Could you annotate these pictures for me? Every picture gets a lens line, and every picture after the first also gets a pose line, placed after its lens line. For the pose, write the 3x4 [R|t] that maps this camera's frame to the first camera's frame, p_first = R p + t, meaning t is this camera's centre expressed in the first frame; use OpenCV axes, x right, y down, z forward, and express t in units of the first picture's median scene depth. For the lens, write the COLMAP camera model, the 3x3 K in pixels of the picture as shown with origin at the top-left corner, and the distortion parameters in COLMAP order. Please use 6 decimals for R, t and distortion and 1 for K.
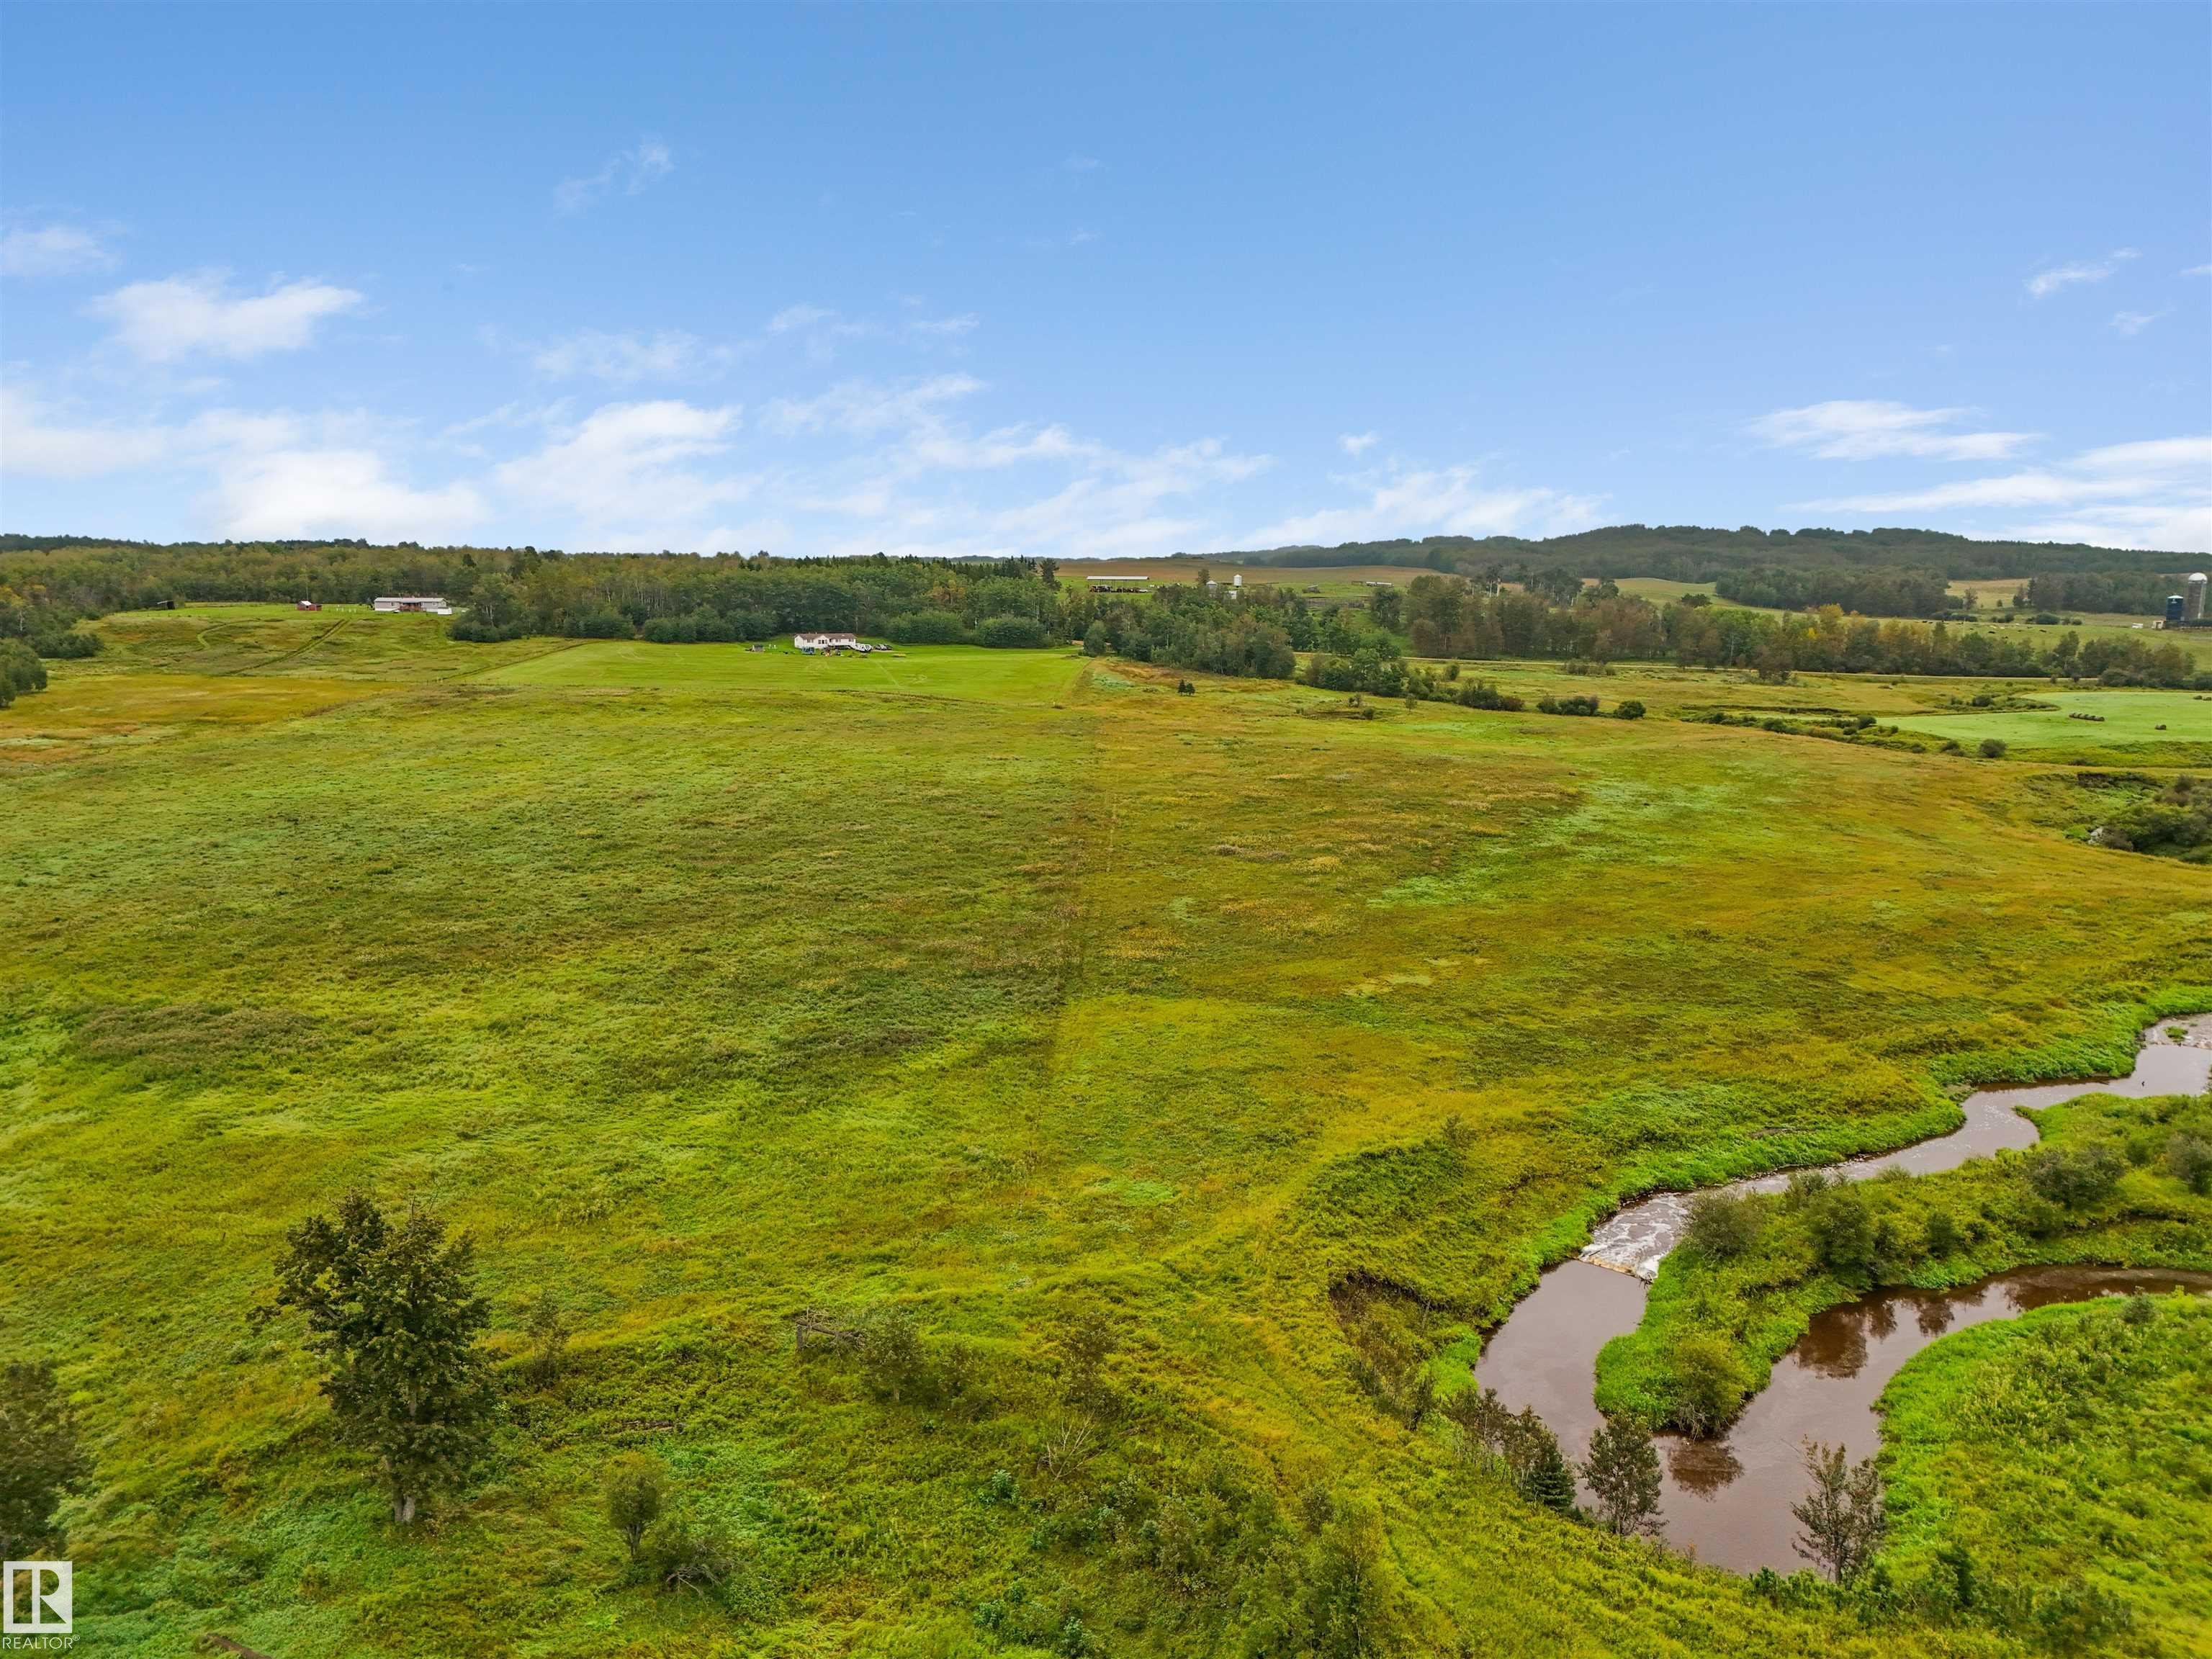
lens RADIAL K [[1629.0, 0, 1101.3], [0, 1629.0, 828.4], [0, 0, 1]] dist [0.088486, -0.091504]
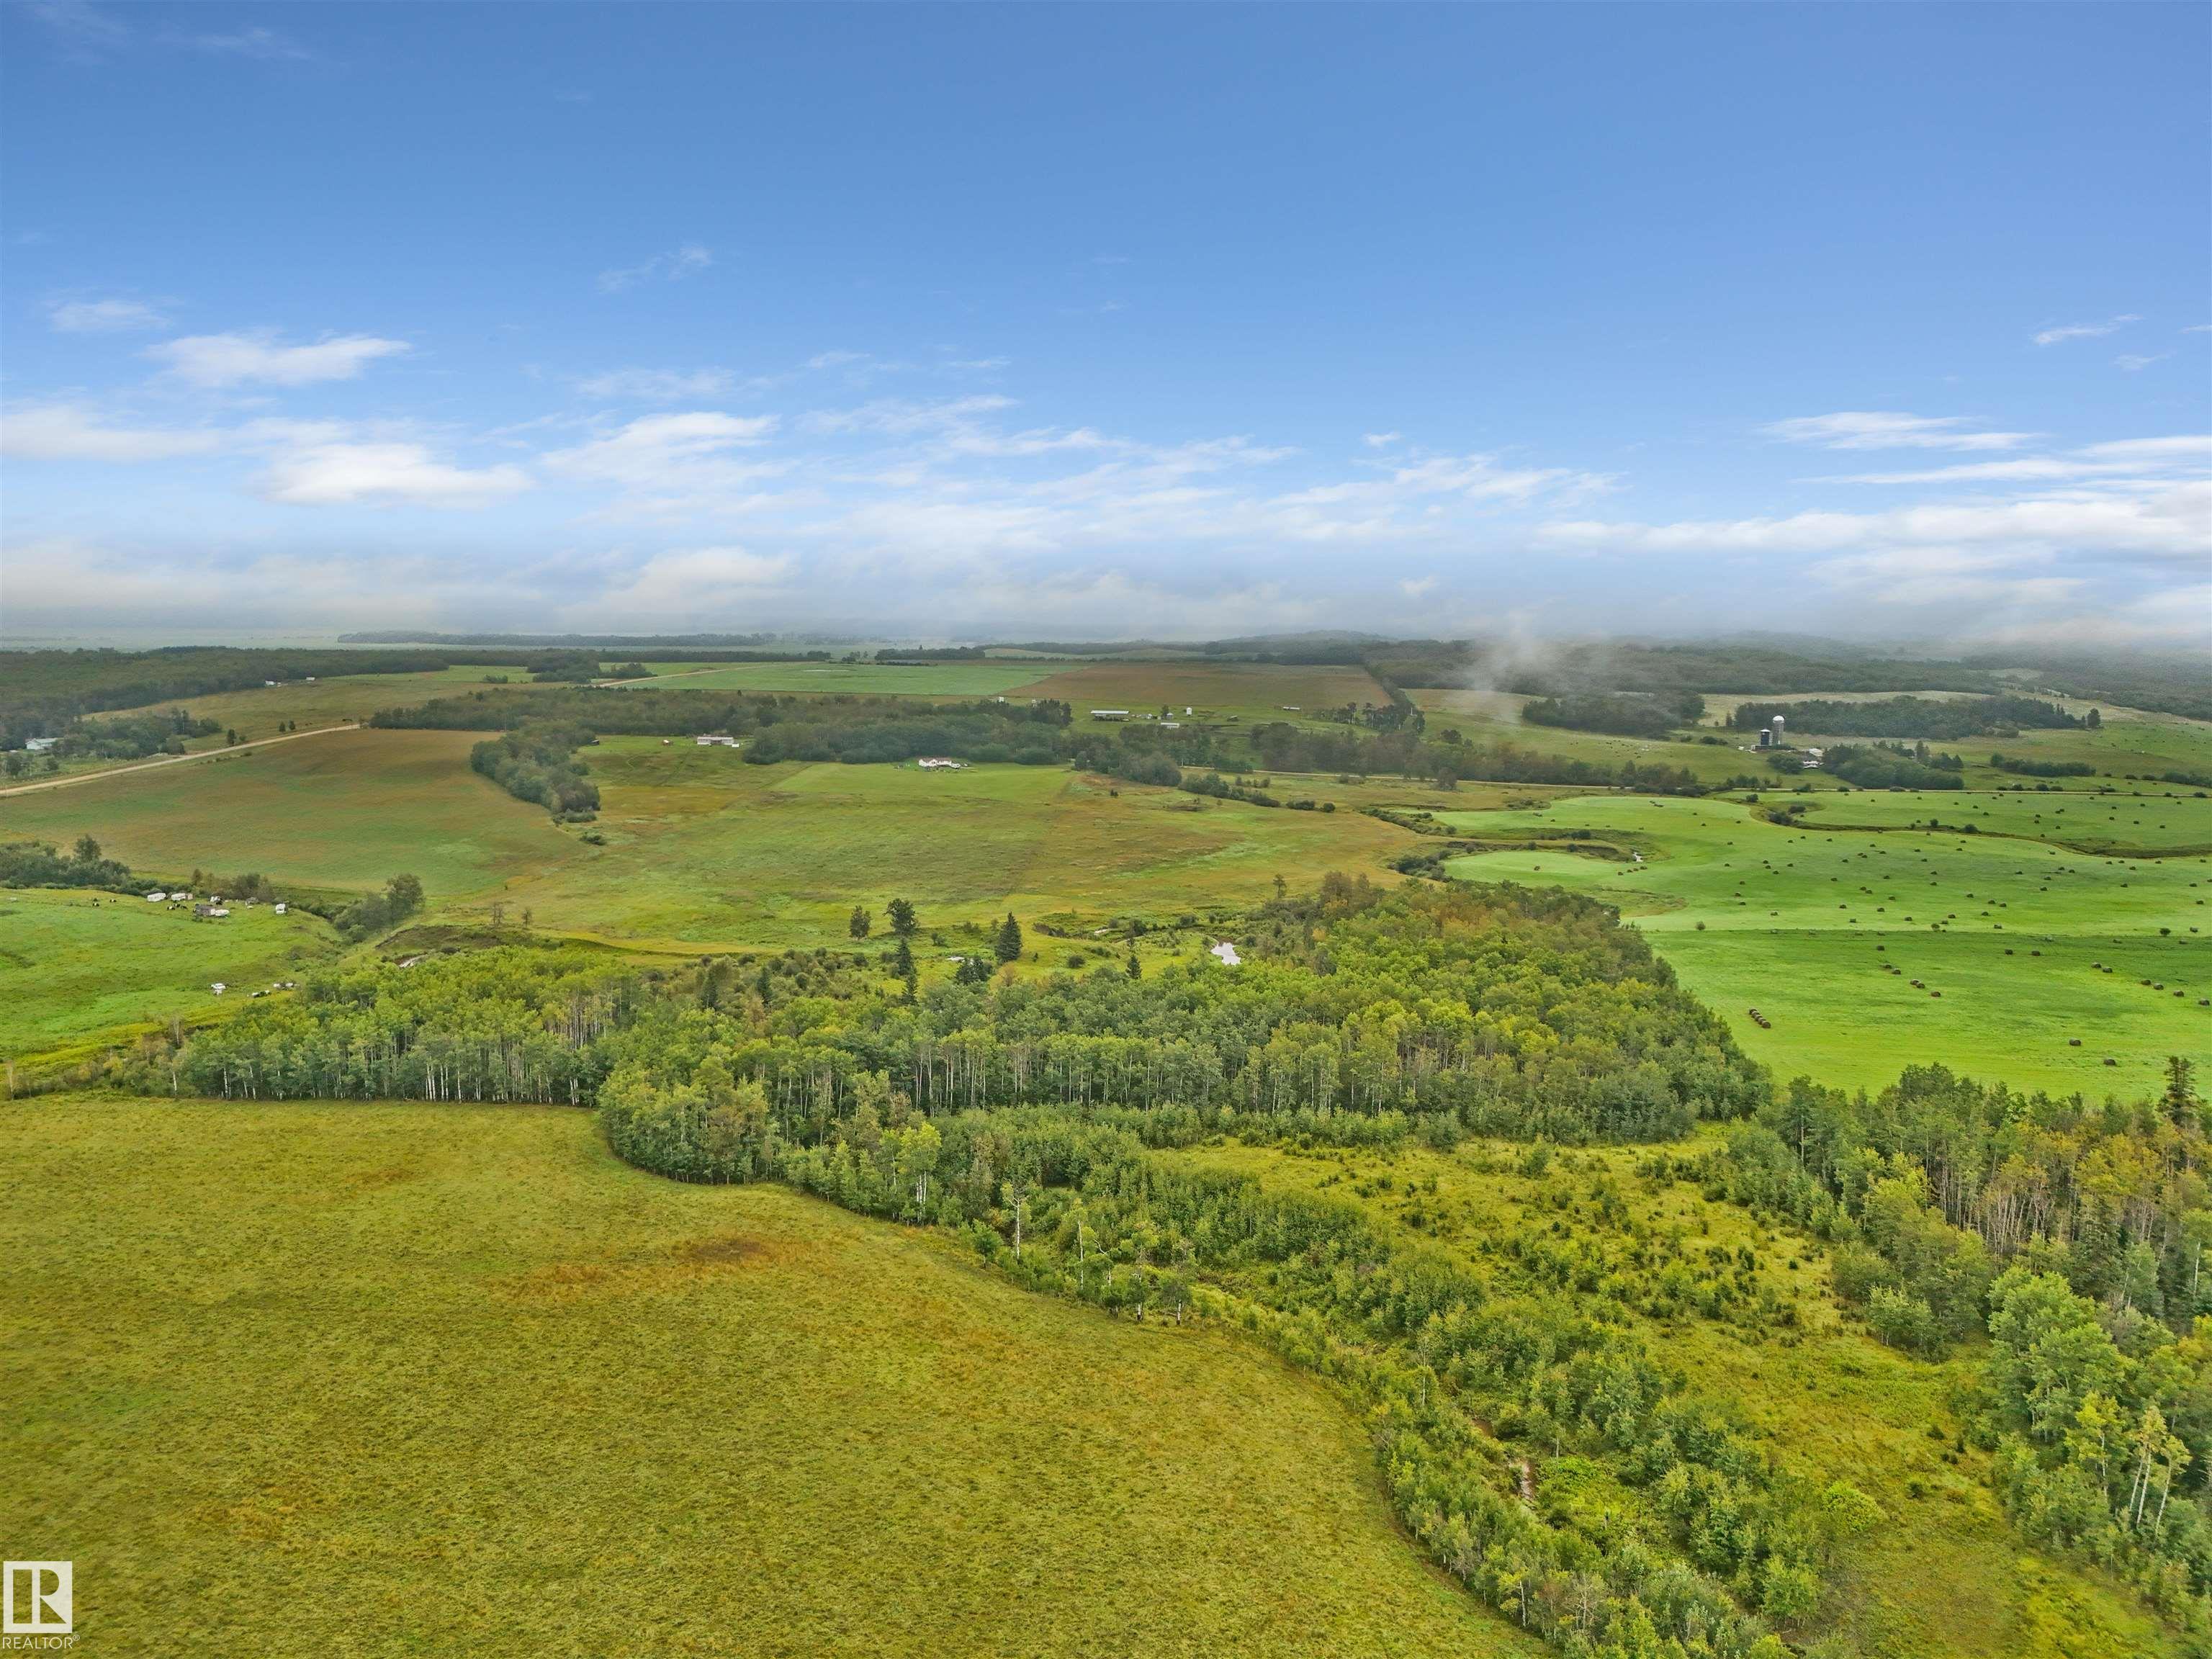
lens RADIAL K [[1629.0, 0, 1101.3], [0, 1629.0, 828.4], [0, 0, 1]] dist [0.088486, -0.091504]
pose [[0.998801, 0.010337, -0.047842, 0.113125], [-0.011802, 0.999467, -0.030441, 0.015956], [0.047502, 0.030969, 0.998391, -0.866878]]
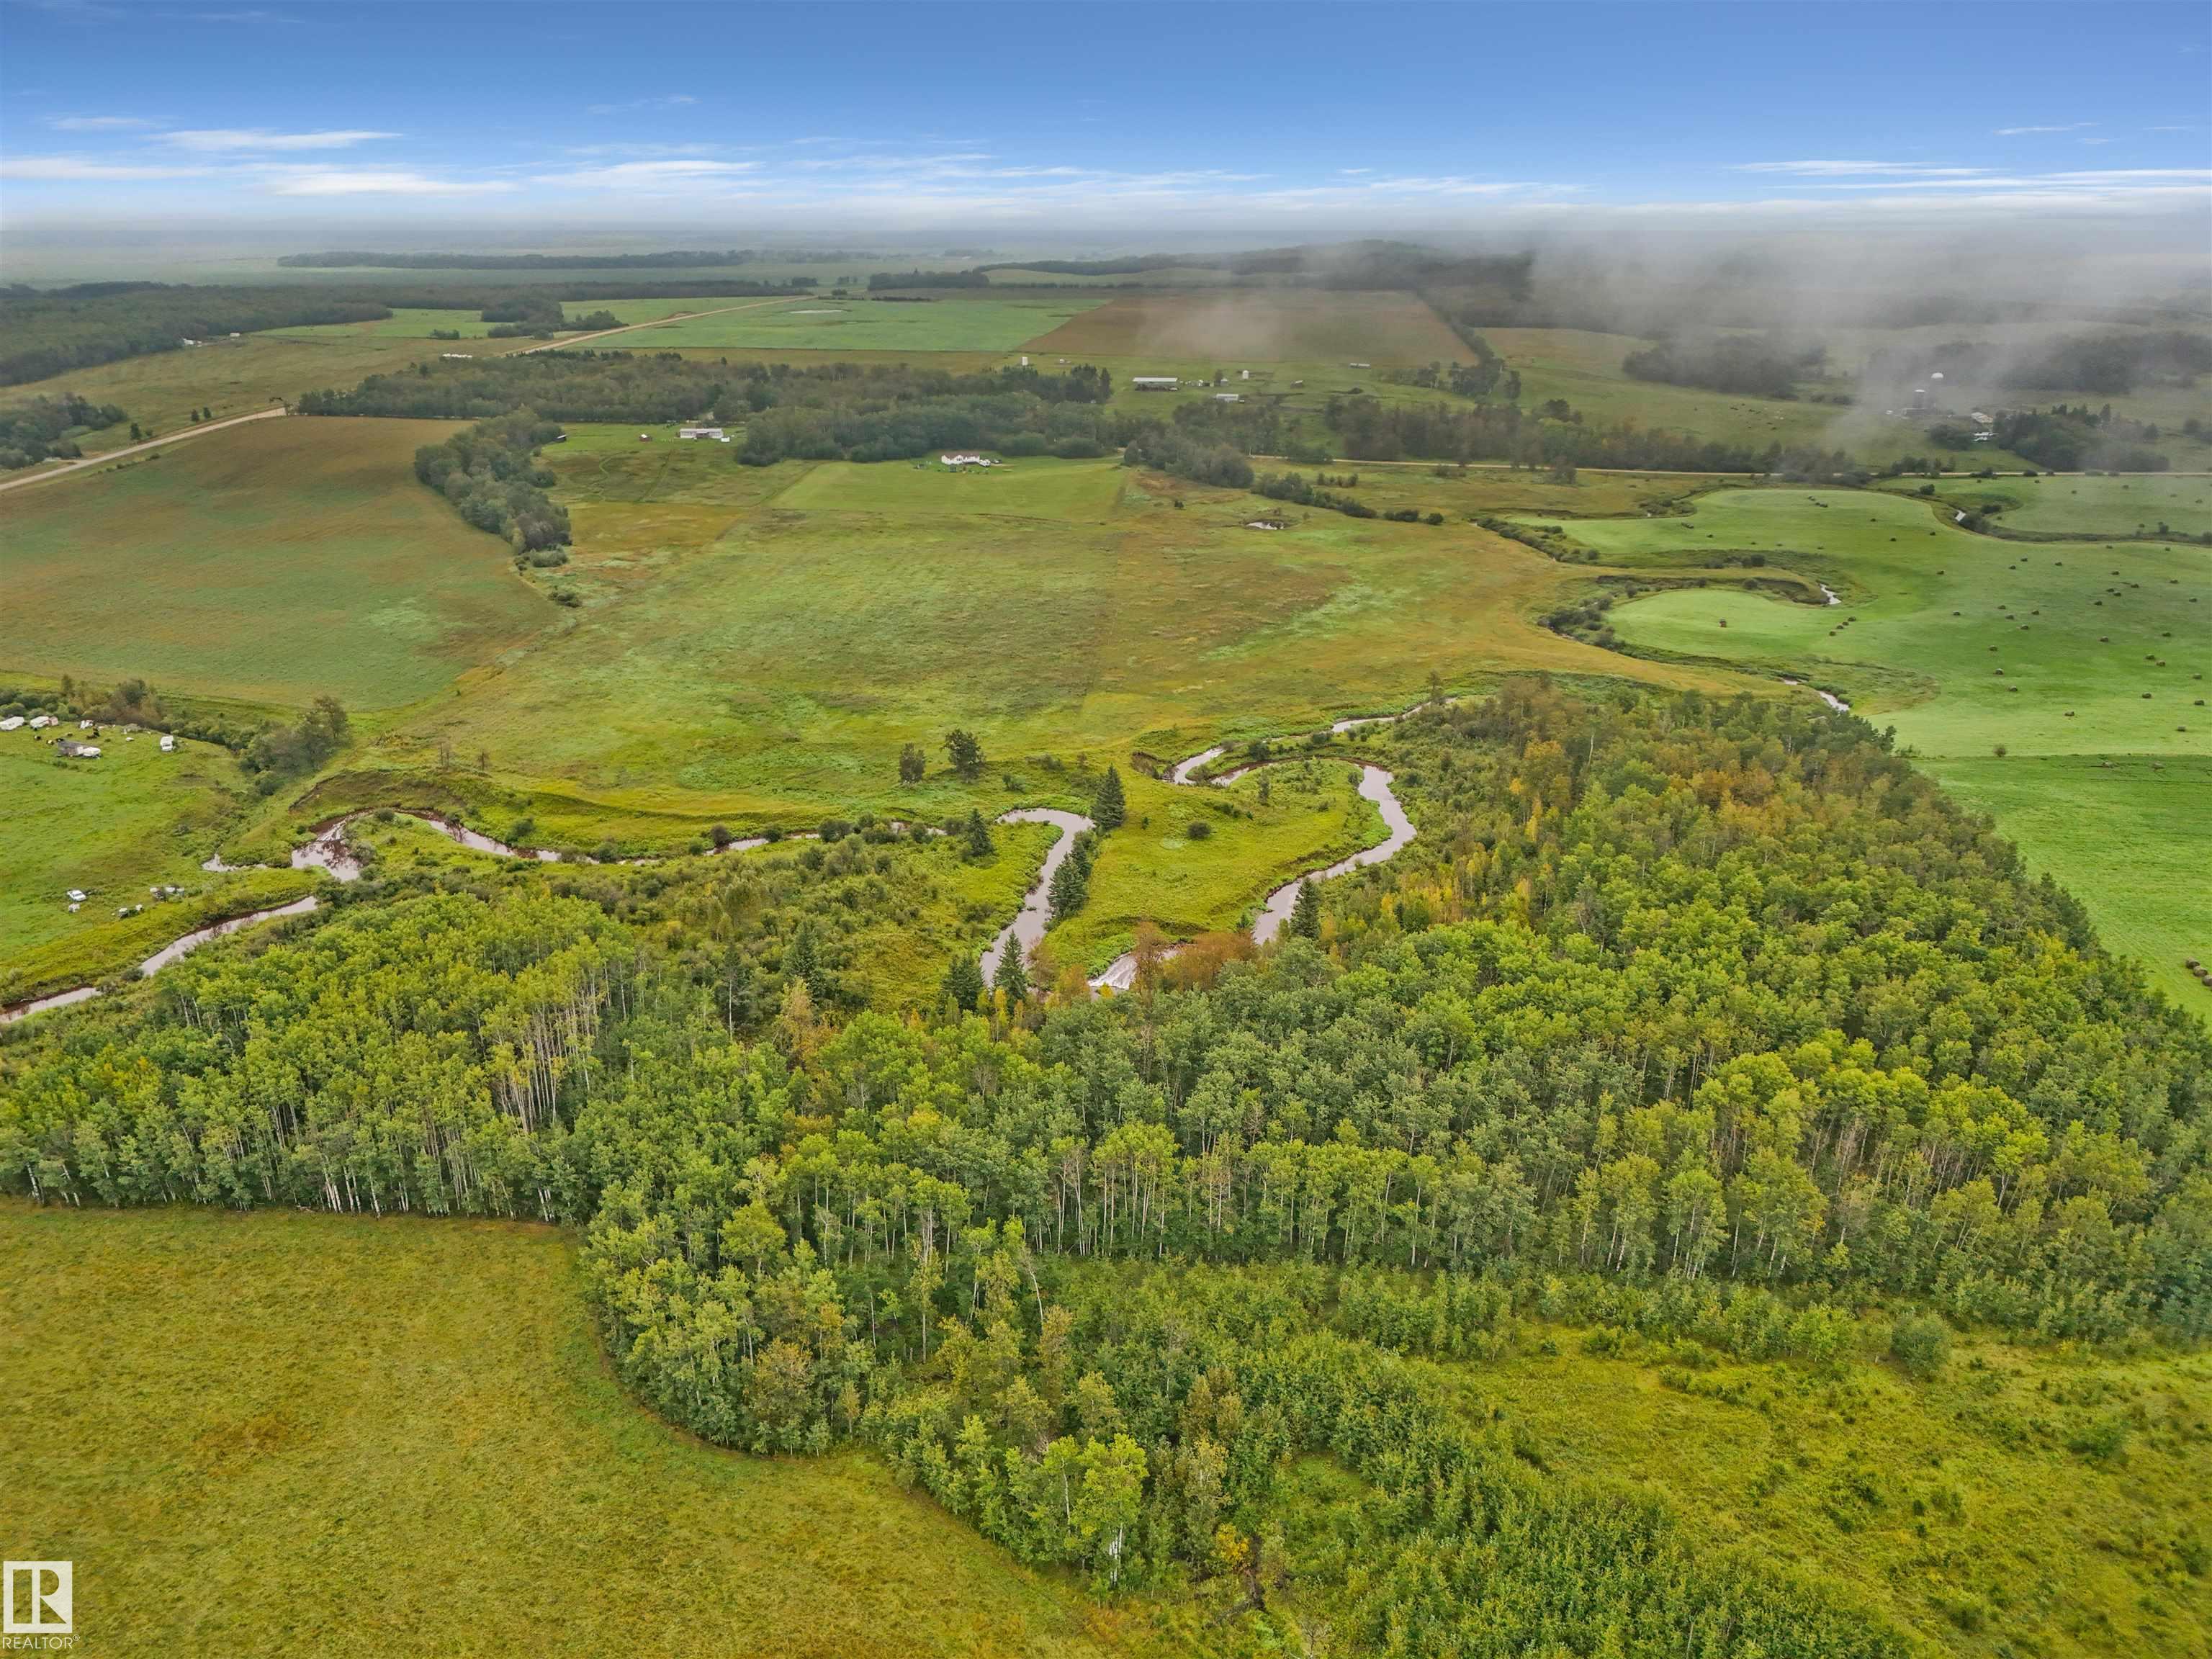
lens RADIAL K [[1629.0, 0, 1101.3], [0, 1629.0, 828.4], [0, 0, 1]] dist [0.088486, -0.091504]
pose [[0.998876, 0.008324, -0.046660, 0.045392], [0.001074, 0.980229, 0.197862, -0.078082], [0.047384, -0.197689, 0.979119, -0.637439]]
